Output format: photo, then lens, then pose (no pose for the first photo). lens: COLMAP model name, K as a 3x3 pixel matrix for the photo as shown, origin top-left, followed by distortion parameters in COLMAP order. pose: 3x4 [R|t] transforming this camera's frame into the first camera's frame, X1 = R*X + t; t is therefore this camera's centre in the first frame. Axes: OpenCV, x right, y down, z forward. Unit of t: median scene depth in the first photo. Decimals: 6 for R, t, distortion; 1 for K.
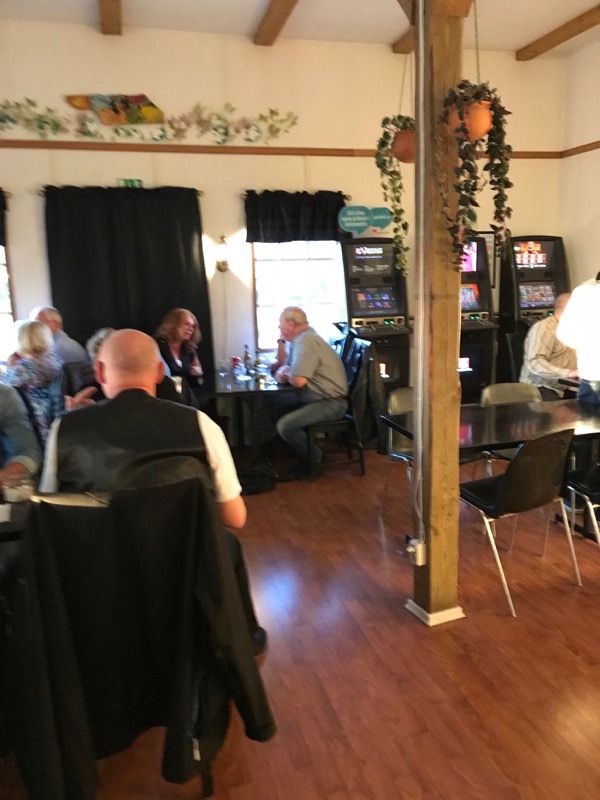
lens RADIAL K [[654.4, 0, 311.7], [0, 654.4, 404.4], [0, 0, 1]] dist [0.018309, -0.022580]
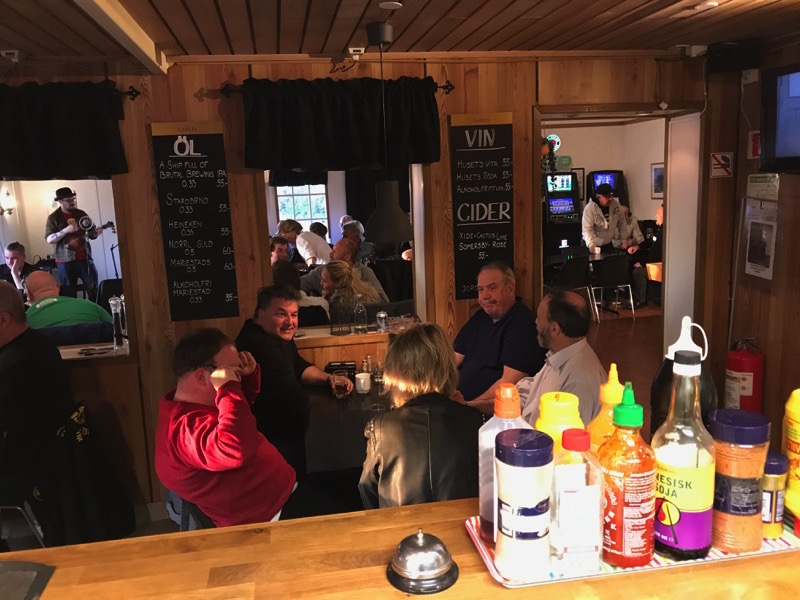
lens RADIAL K [[654.4, 0, 394.4], [0, 654.4, 299.8], [0, 0, 1]] dist [0.018309, -0.022580]
pose [[0.994176, -0.000106, -0.107767, -0.043148], [-0.001351, 0.999909, -0.013450, 0.139778], [0.107759, 0.013517, 0.994085, -0.977566]]
